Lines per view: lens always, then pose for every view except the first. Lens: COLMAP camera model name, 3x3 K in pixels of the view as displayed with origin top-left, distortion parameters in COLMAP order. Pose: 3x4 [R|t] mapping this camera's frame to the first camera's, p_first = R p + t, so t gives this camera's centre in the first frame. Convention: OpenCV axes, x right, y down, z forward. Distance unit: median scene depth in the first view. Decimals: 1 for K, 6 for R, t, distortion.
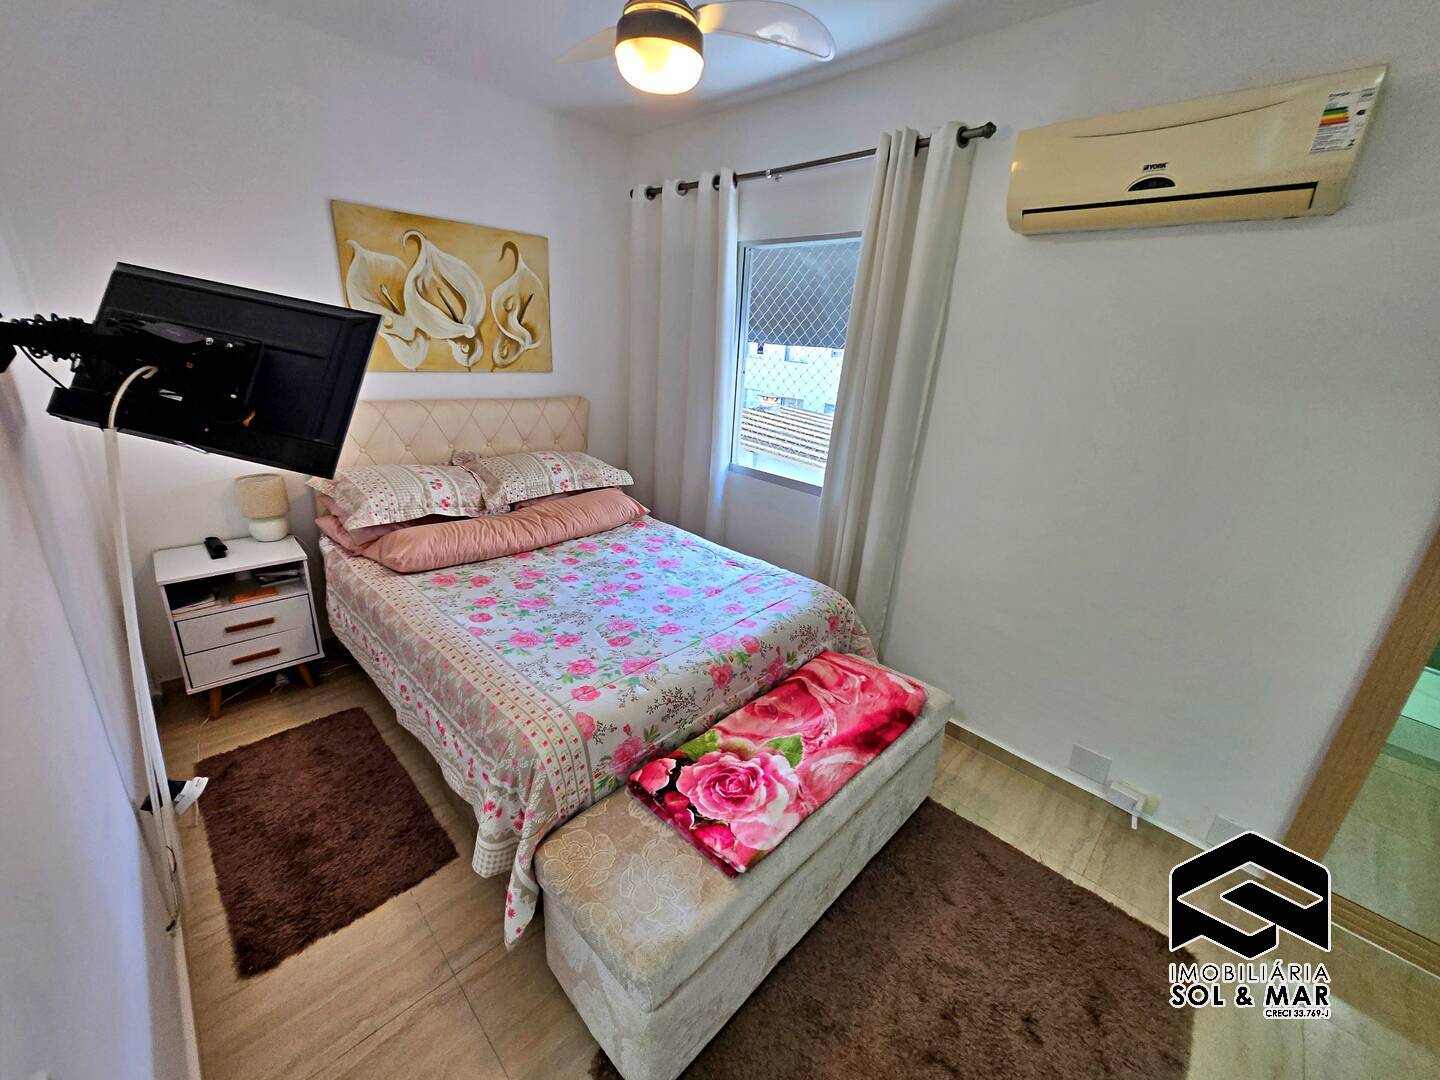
lens RADIAL K [[564.8, 0, 724.2], [0, 564.8, 532.4], [0, 0, 1]] dist [-0.000263, -0.000061]
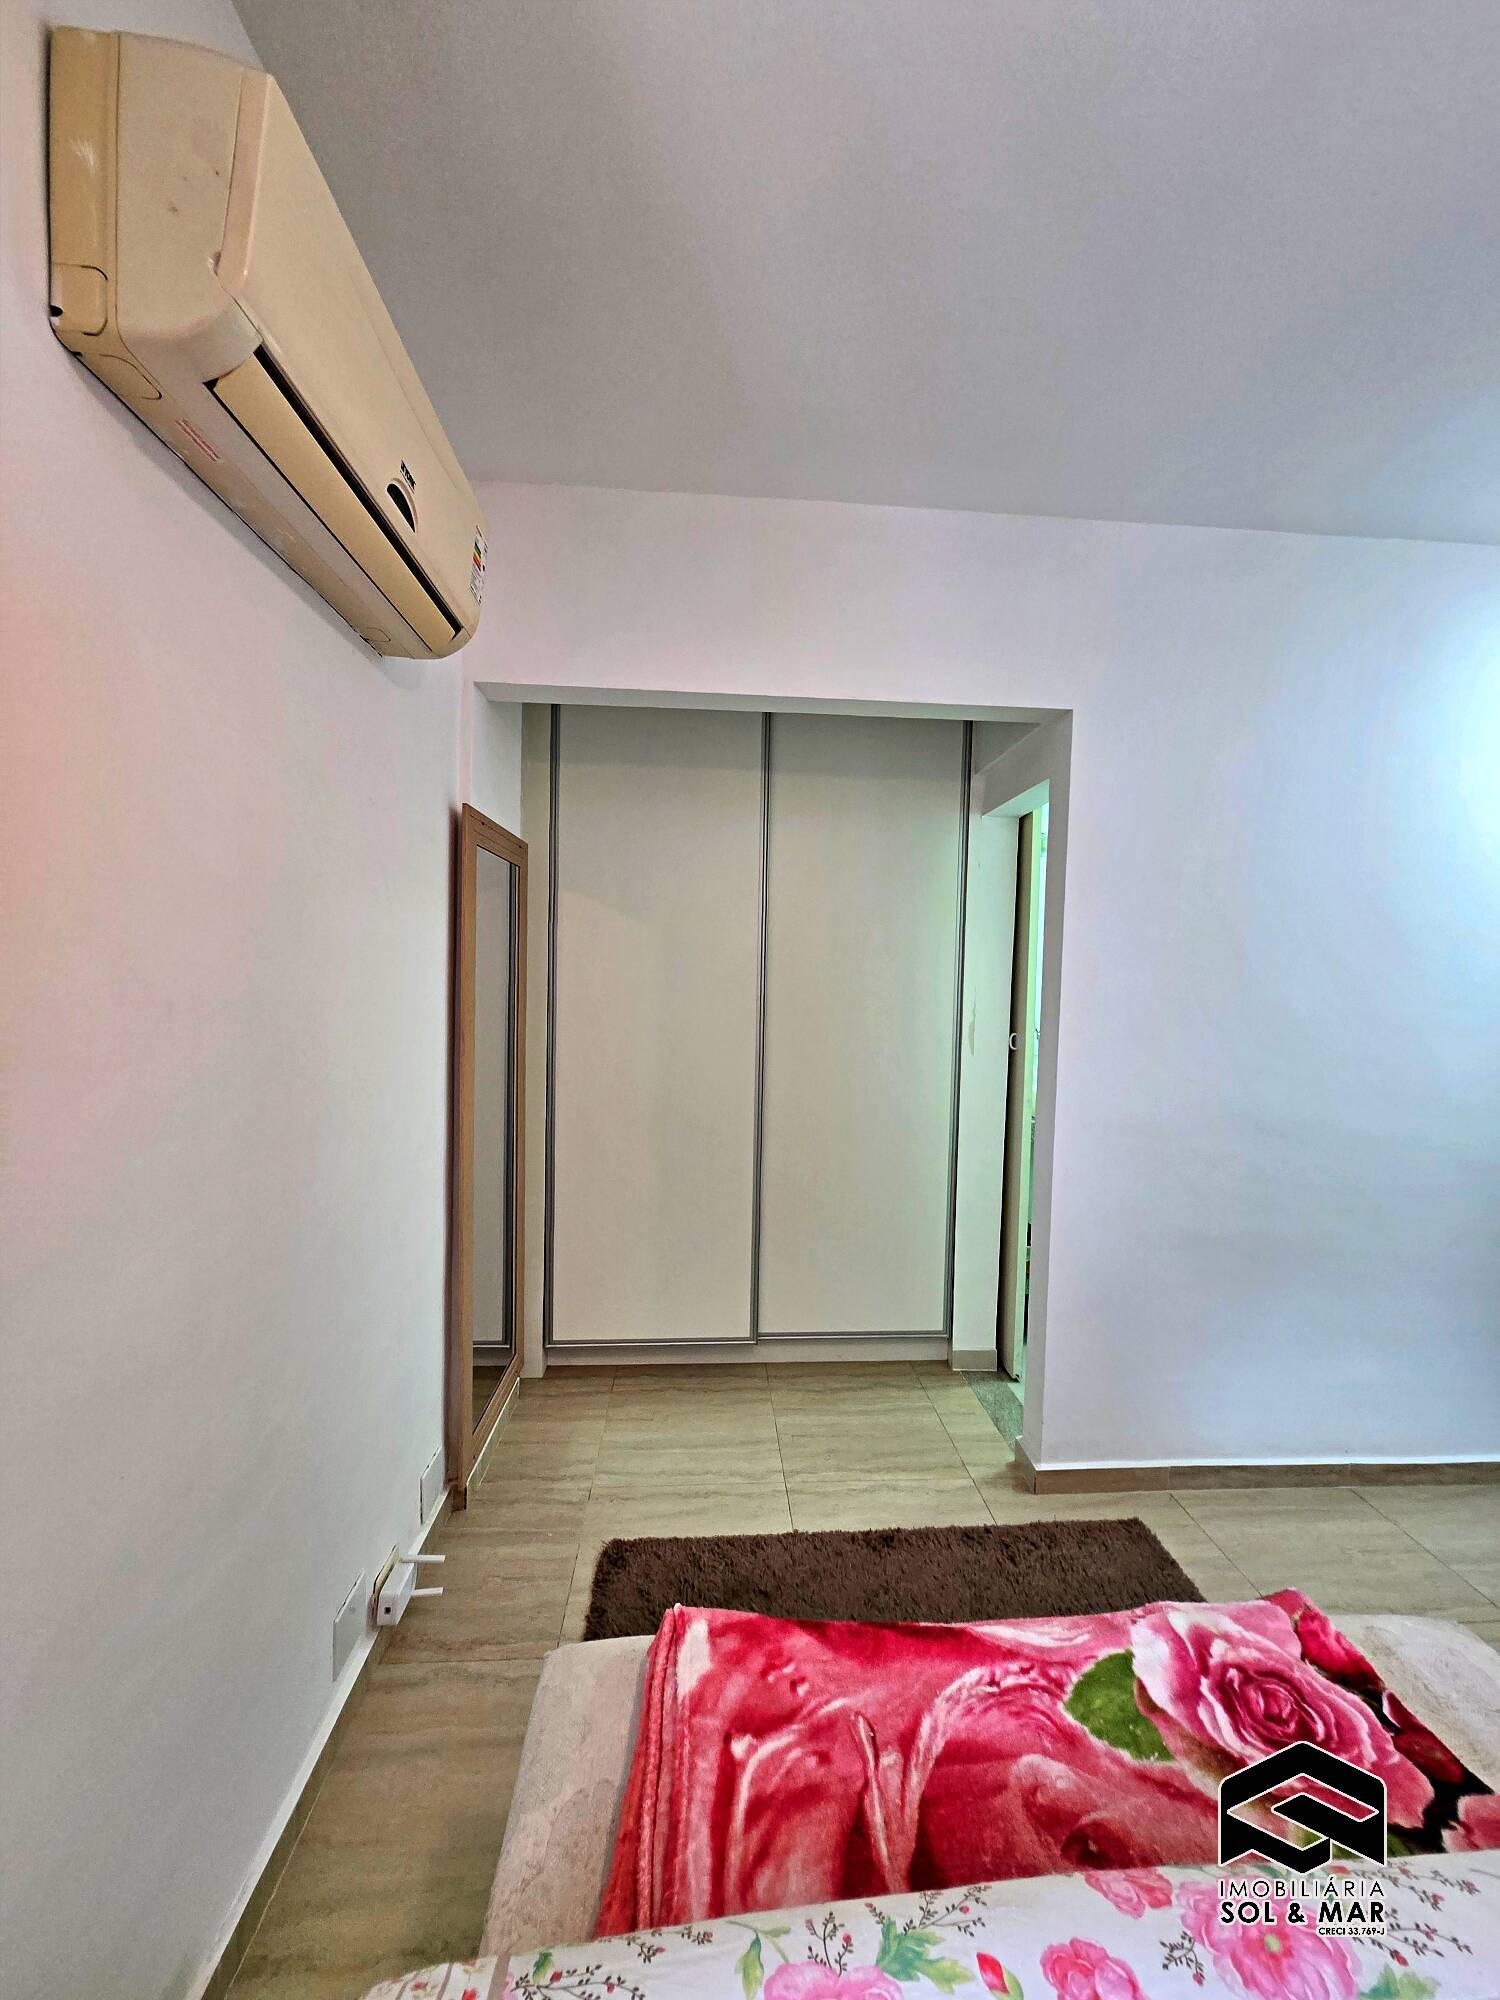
lens RADIAL K [[784.5, 0, 756.6], [0, 784.5, 1004.6], [0, 0, 1]] dist [-0.000263, -0.000061]
pose [[-0.749423, -0.109798, 0.652924, -0.017972], [0.144703, 0.935151, 0.323348, -0.347095], [-0.646085, 0.336805, -0.684935, 1.348635]]
